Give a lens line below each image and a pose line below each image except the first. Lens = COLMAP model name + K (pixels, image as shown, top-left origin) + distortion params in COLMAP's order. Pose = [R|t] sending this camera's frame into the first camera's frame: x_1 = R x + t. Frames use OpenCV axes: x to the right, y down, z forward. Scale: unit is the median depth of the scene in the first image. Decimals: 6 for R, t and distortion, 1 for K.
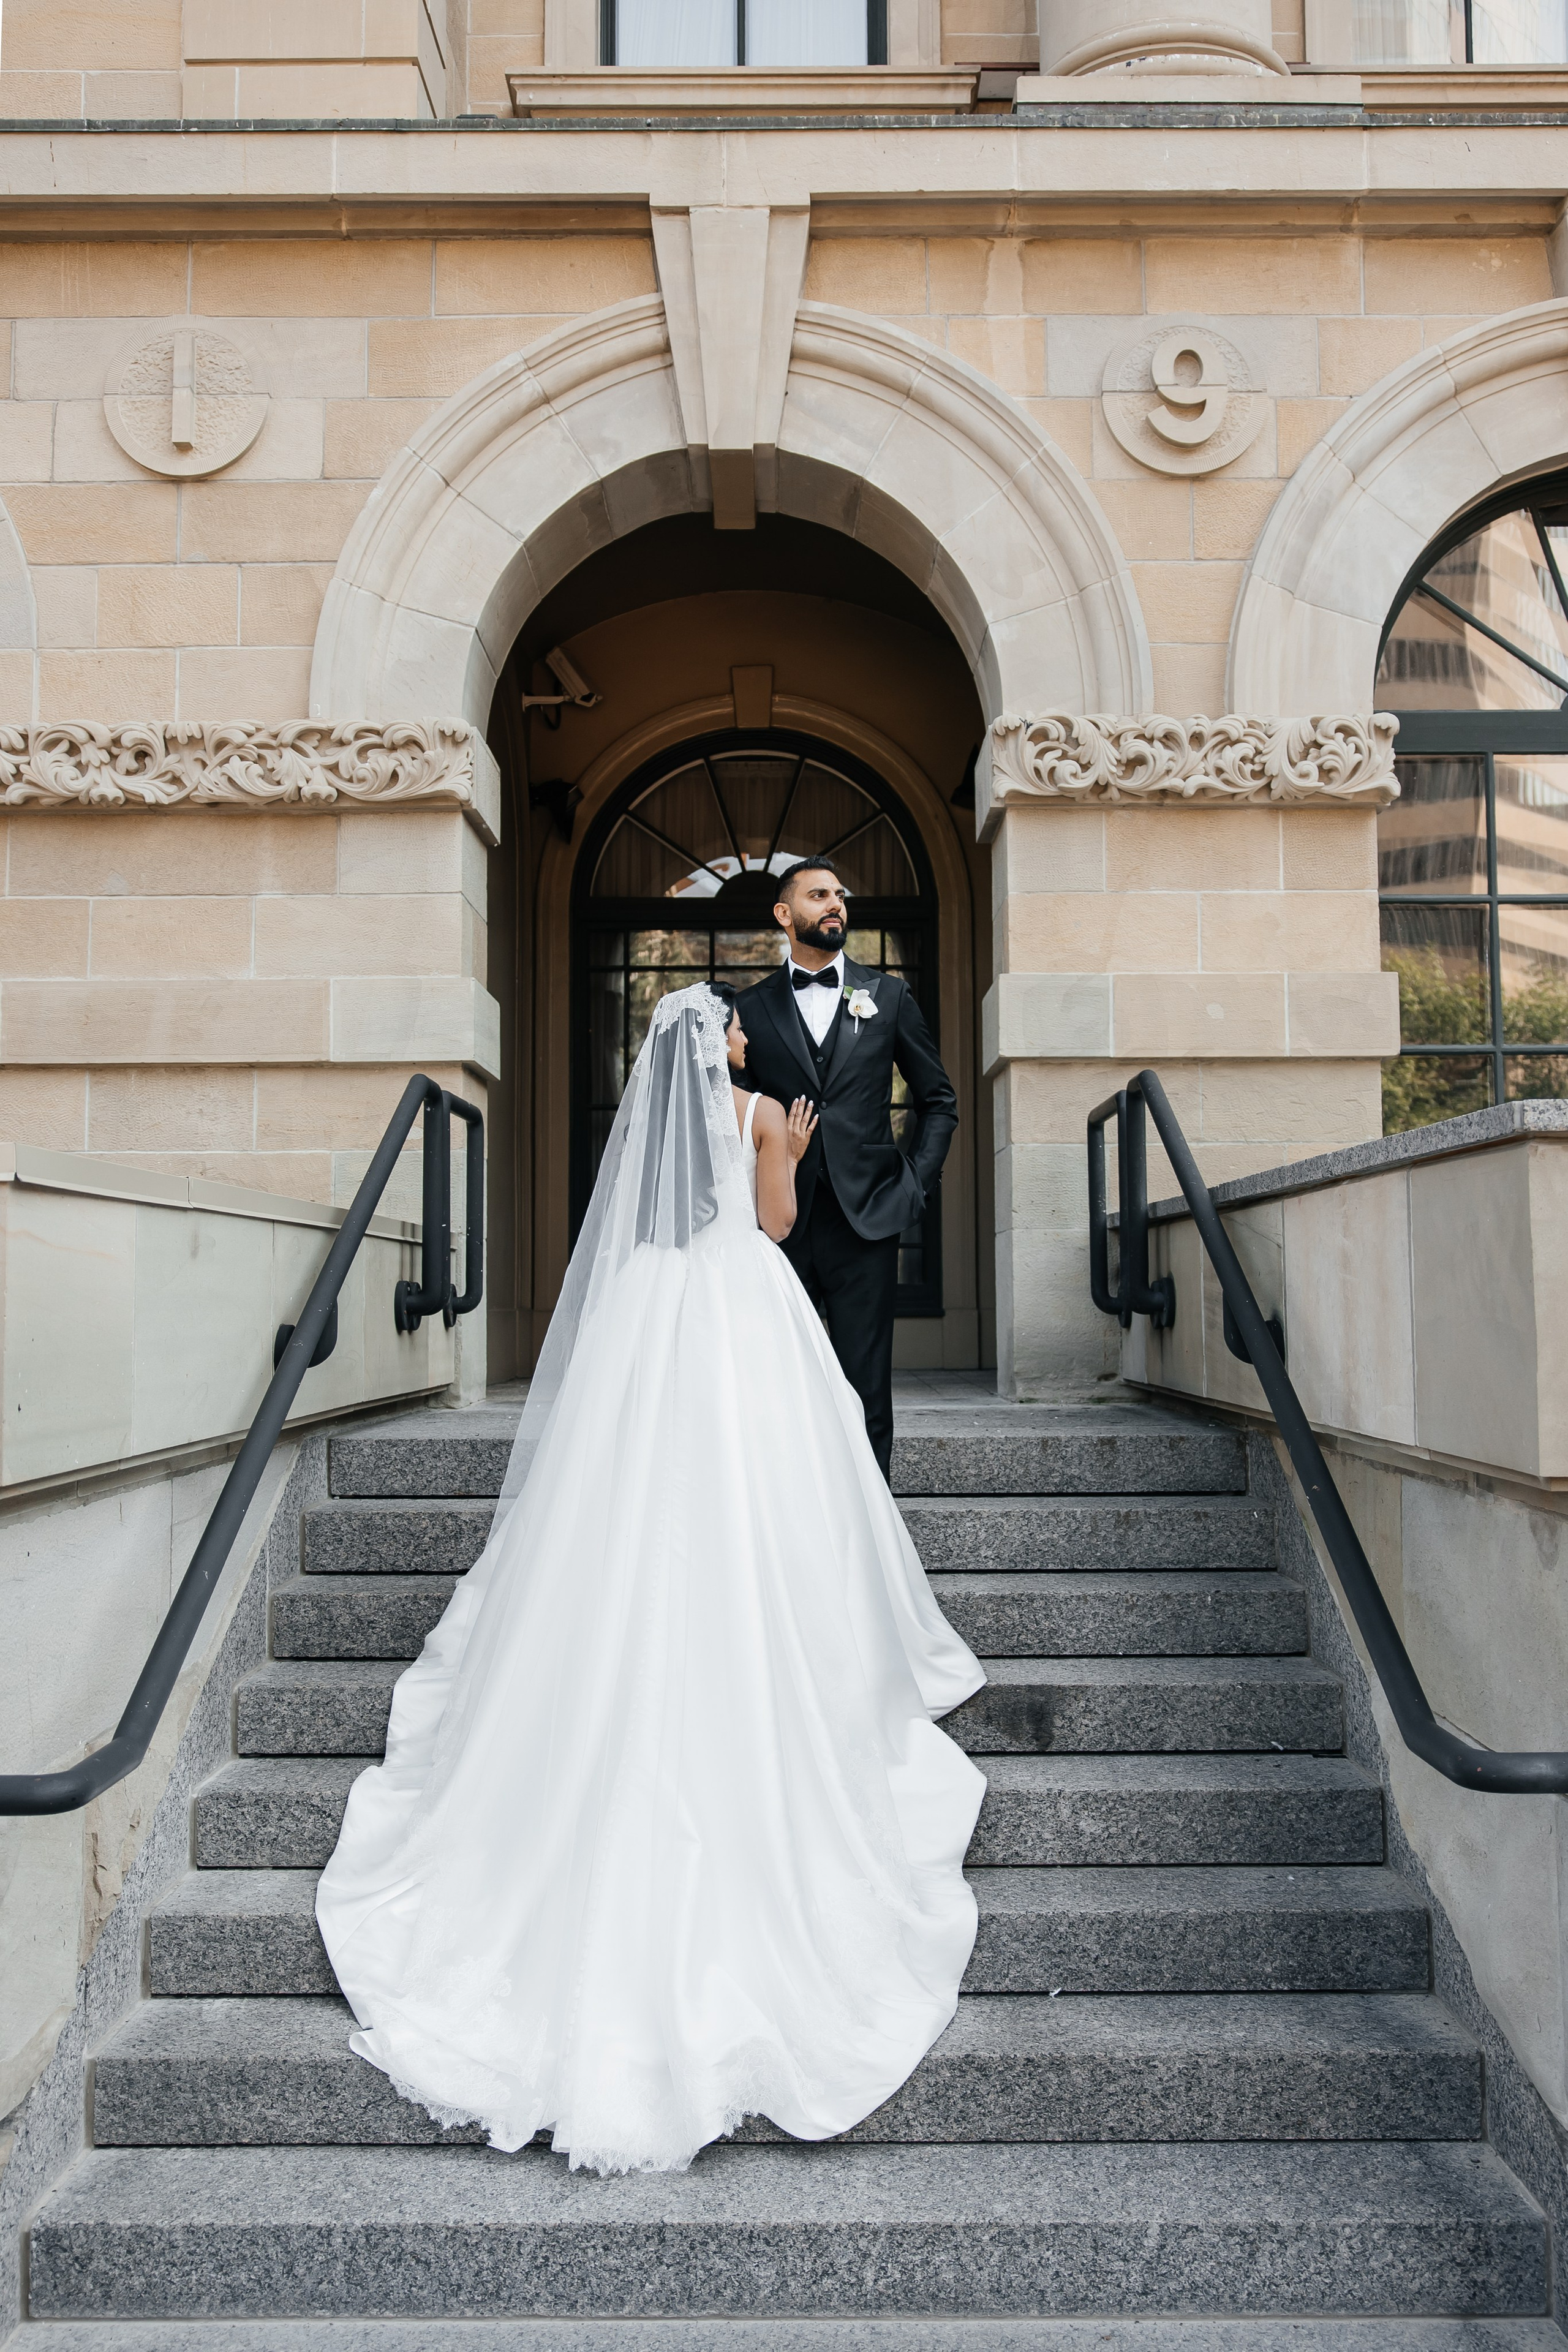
lens RADIAL K [[1959.4, 0, 790.6], [0, 1959.4, 1169.2], [0, 0, 1]] dist [-0.017712, 0.025277]
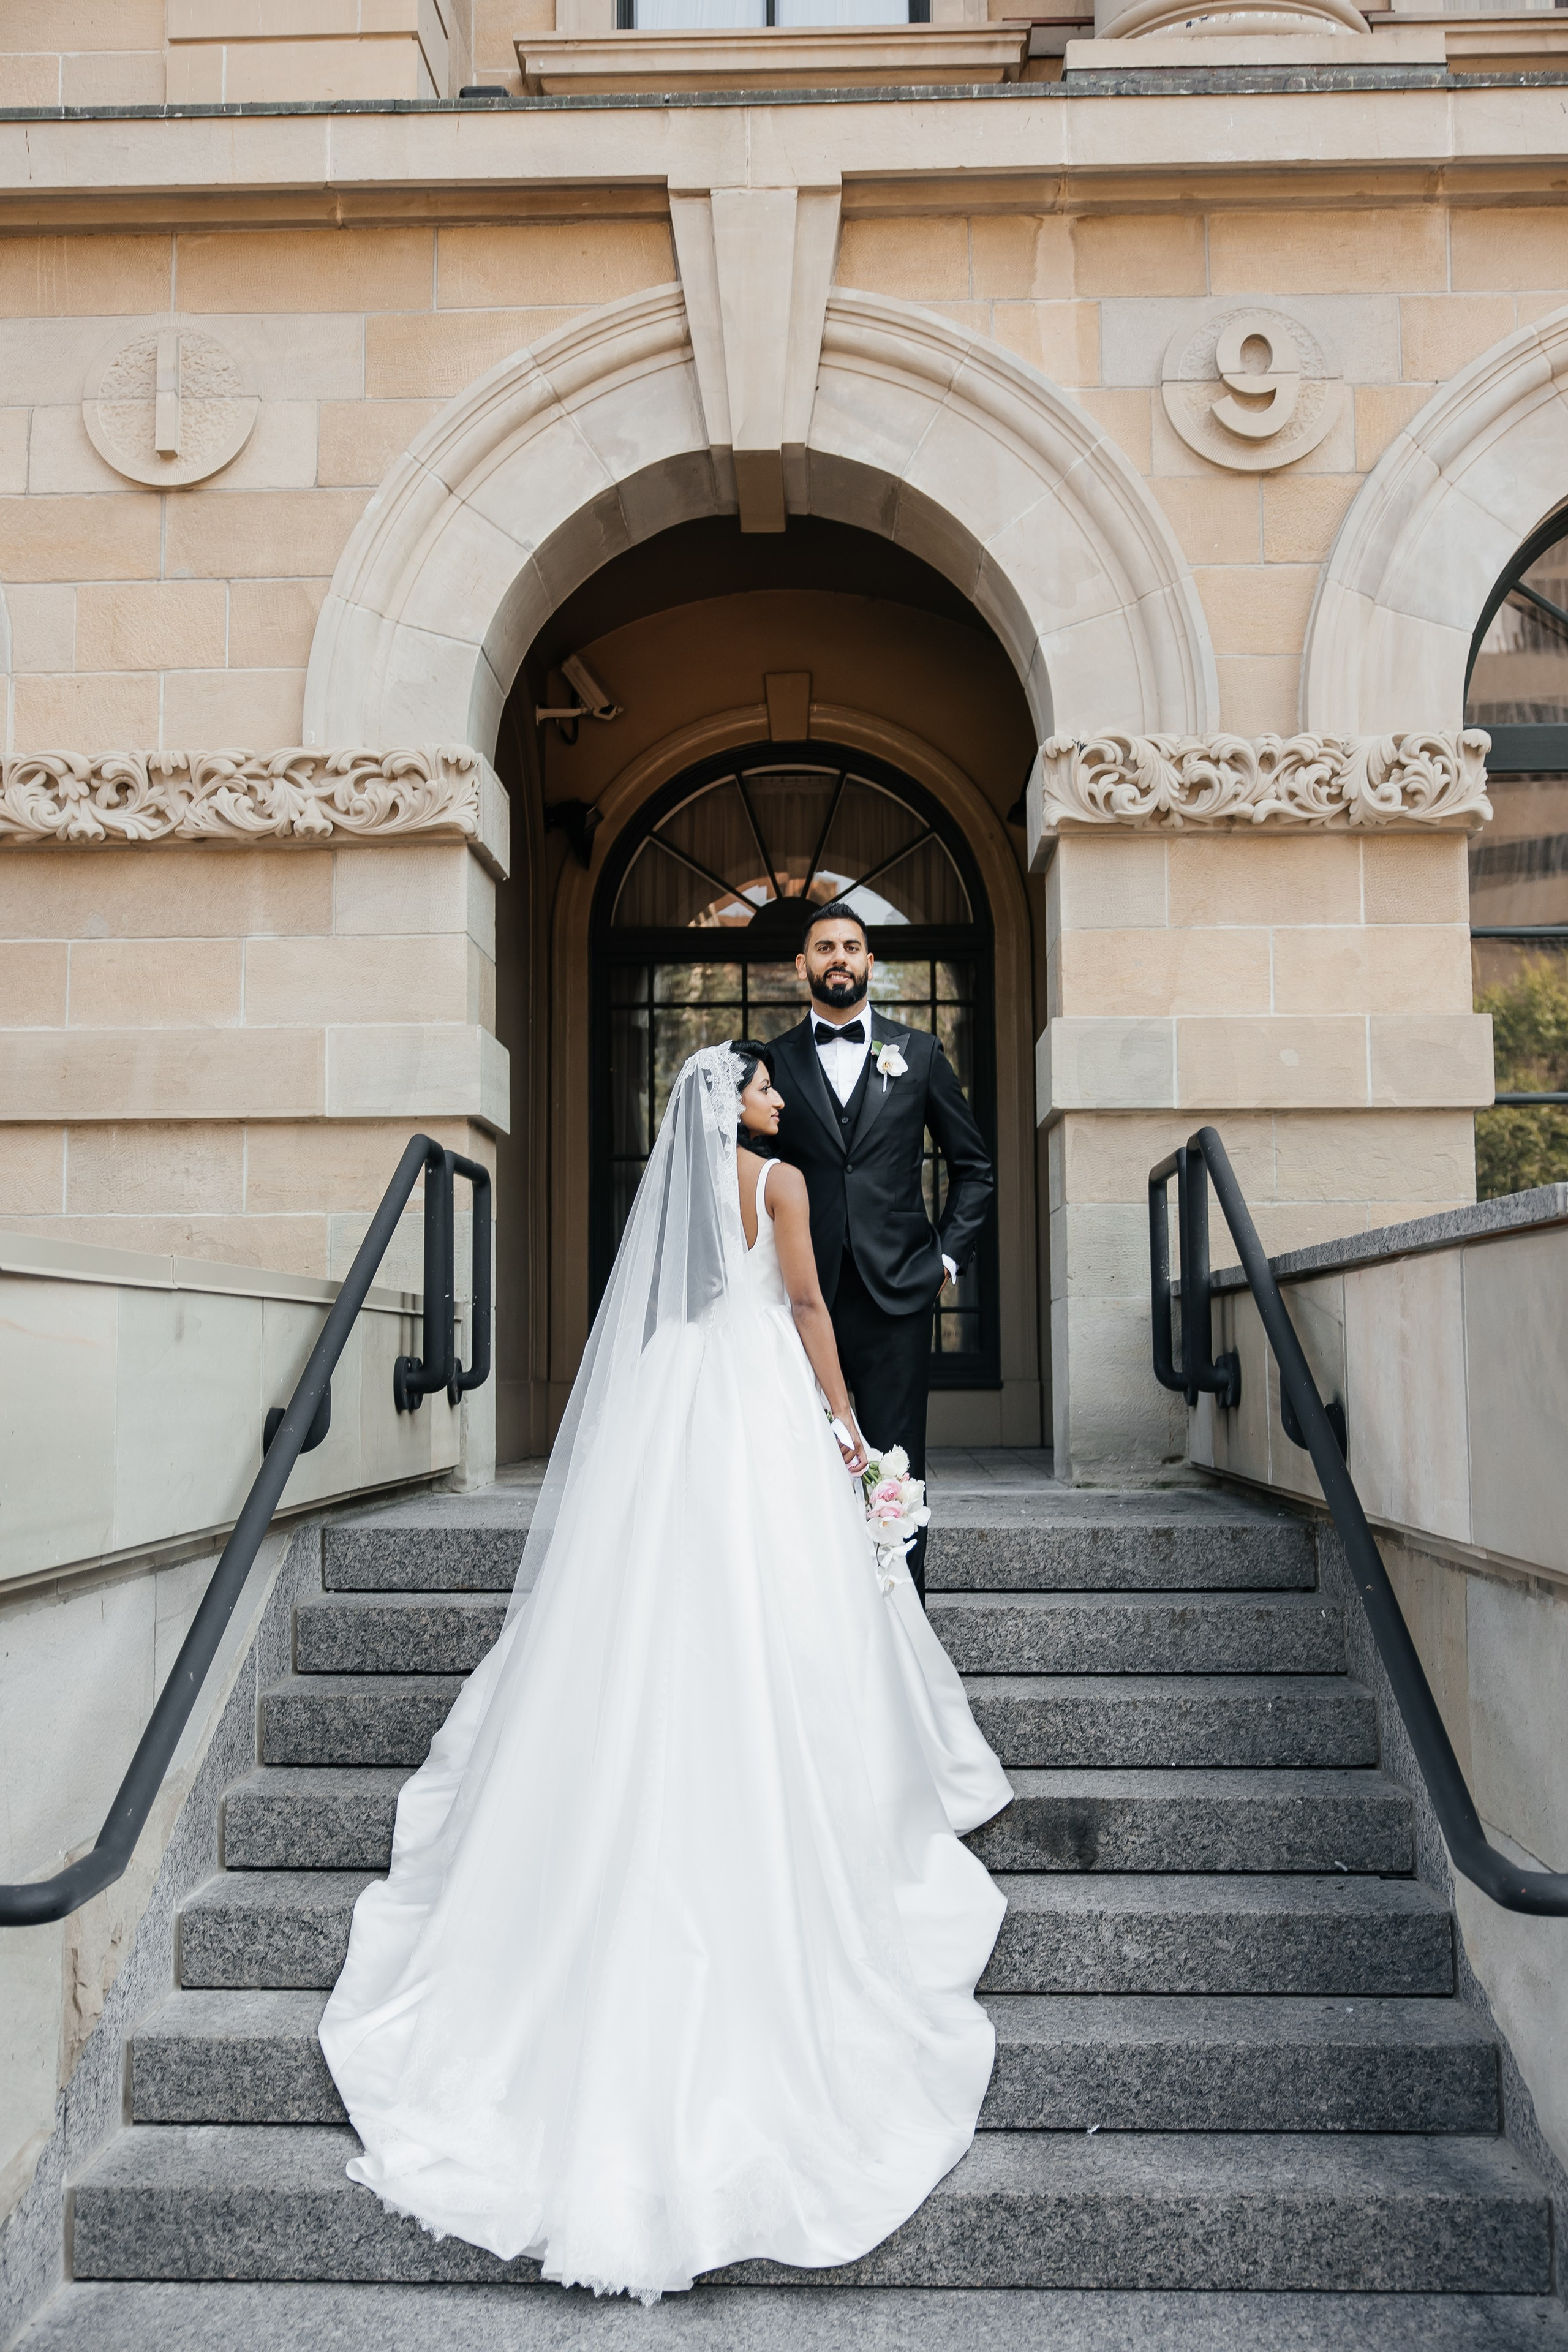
lens RADIAL K [[2211.6, 0, 770.9], [0, 2211.6, 1182.7], [0, 0, 1]] dist [-0.004608, 0.013831]
pose [[0.999417, -0.003015, -0.033999, 0.010489], [0.002556, 0.999905, -0.013551, -0.009126], [0.034037, 0.013456, 0.999330, -0.036105]]
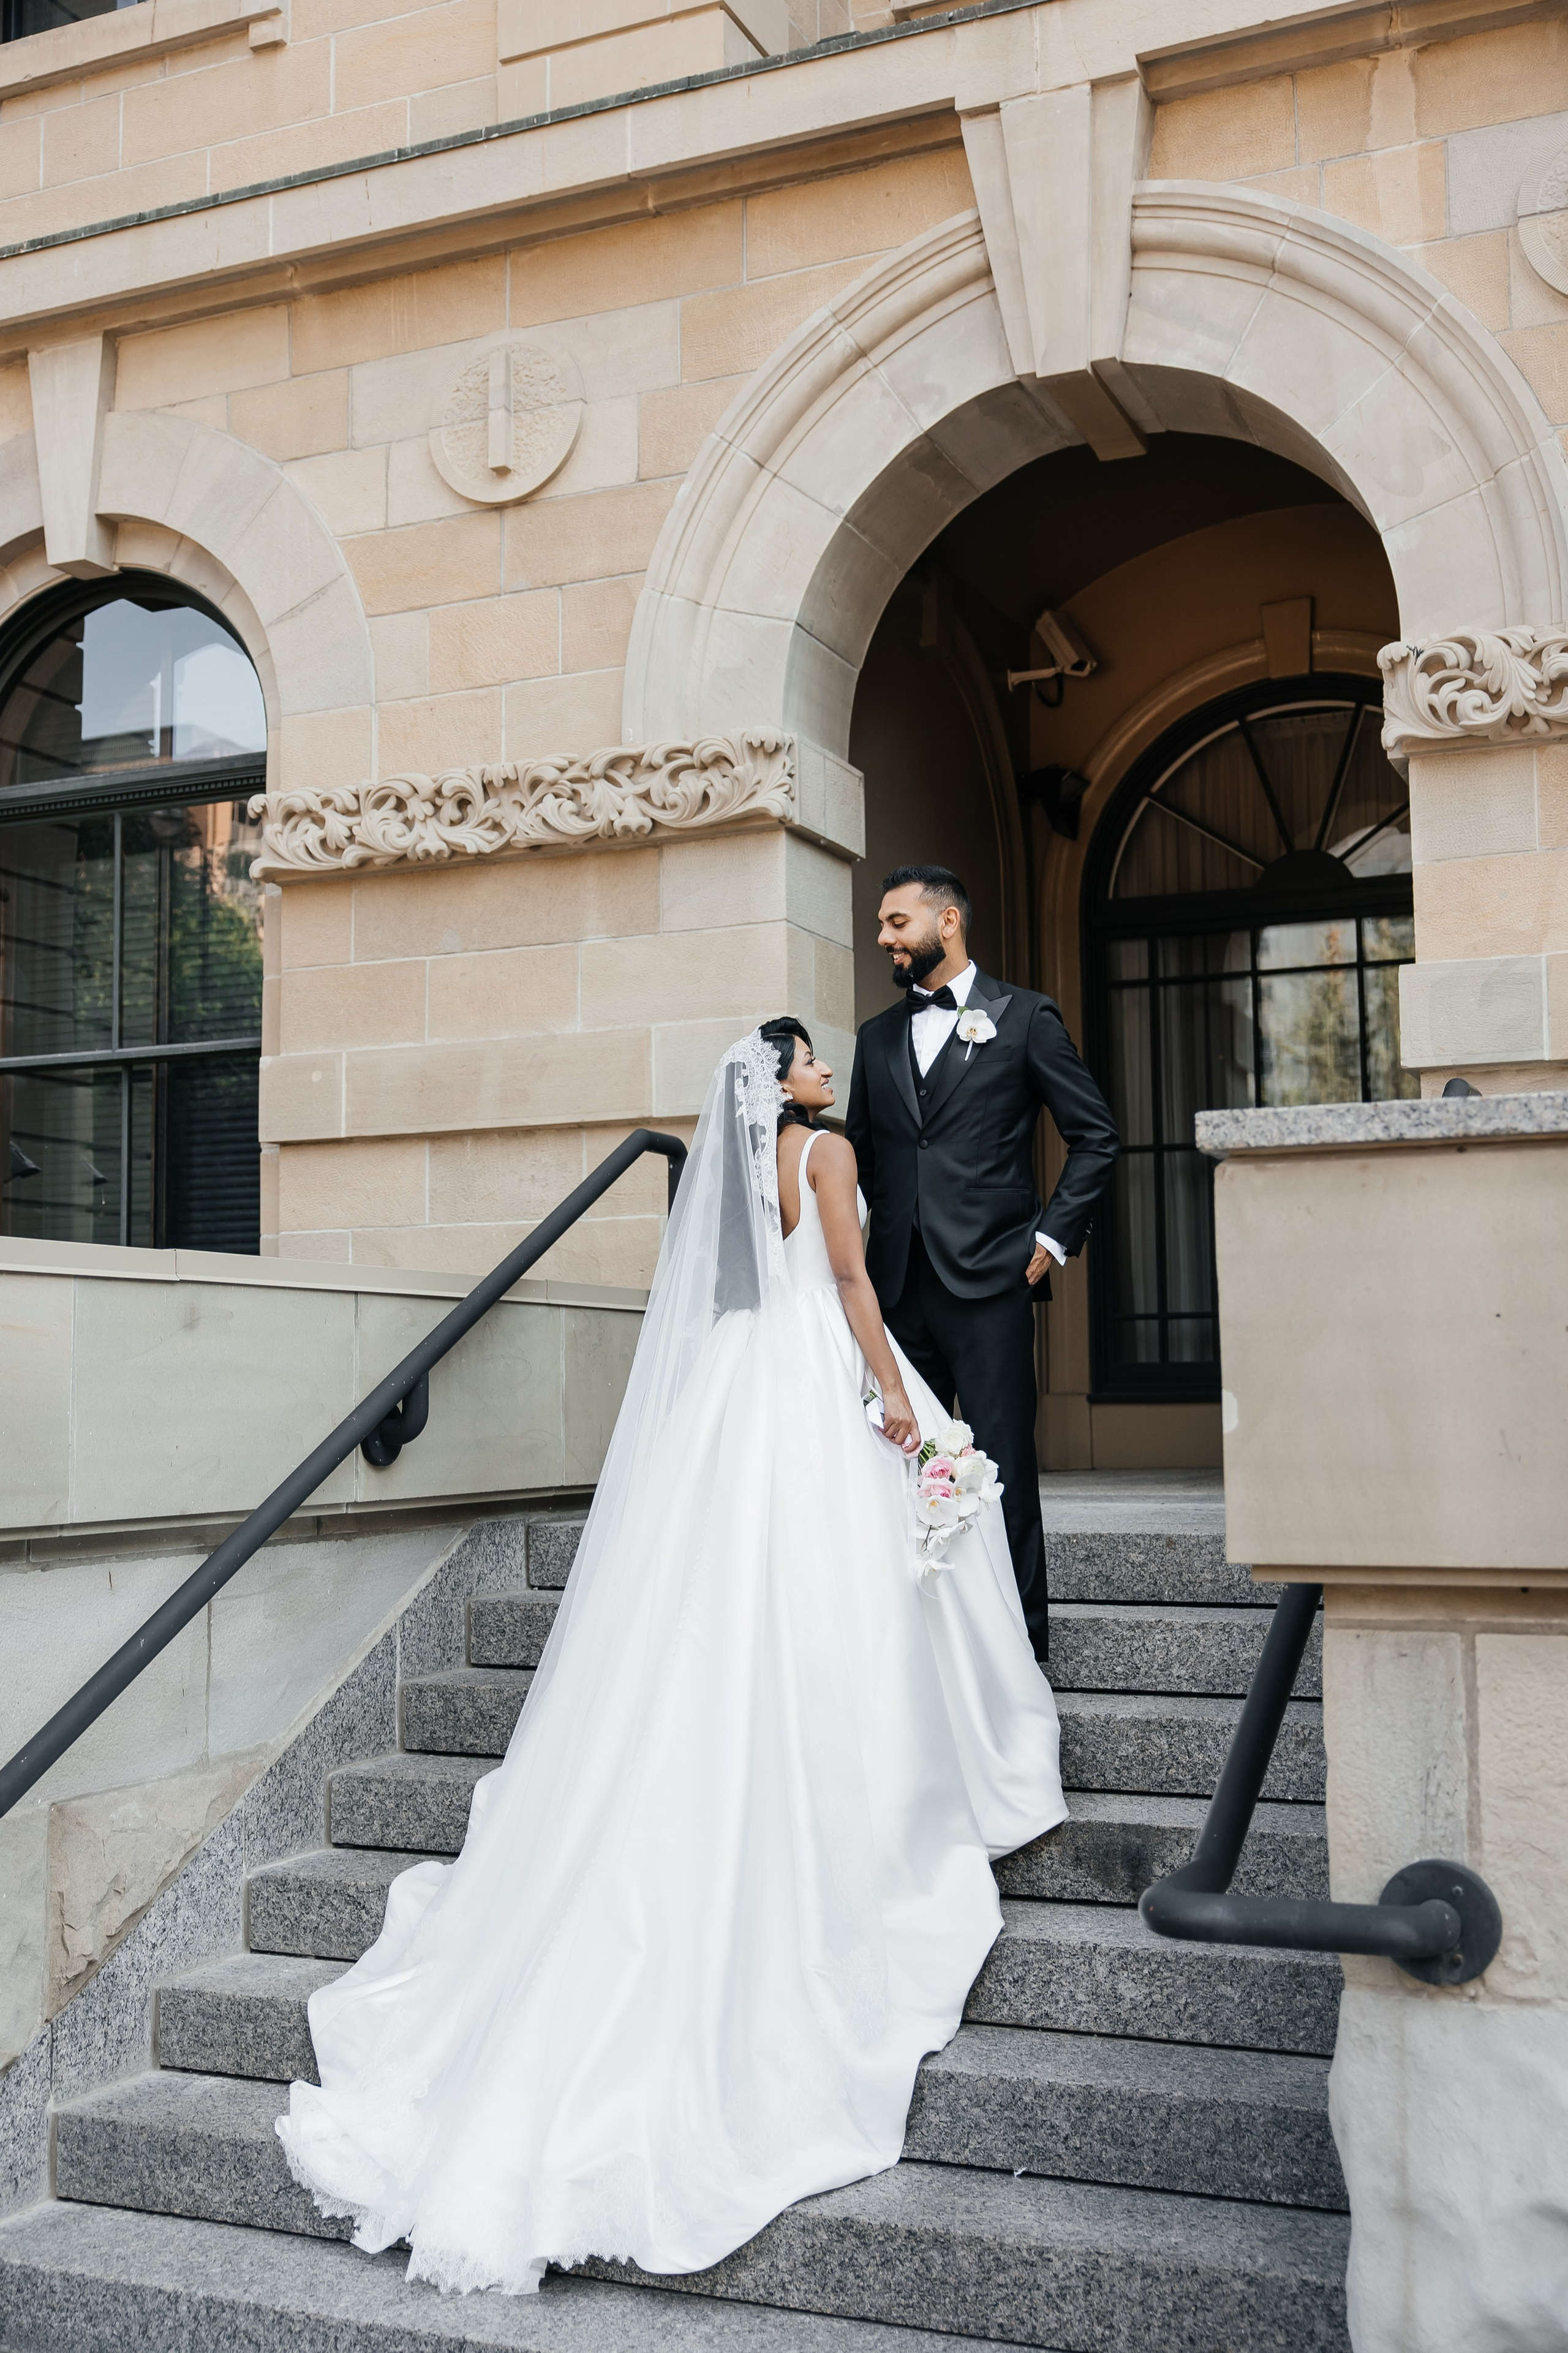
lens RADIAL K [[2423.2, 0, 774.0], [0, 2423.2, 1182.9], [0, 0, 1]] dist [-0.004389, 0.014487]
pose [[0.916668, -0.040592, -0.397584, 0.263552], [0.032679, 0.999110, -0.026660, 0.007427], [0.398312, 0.011446, 0.917179, -0.011142]]
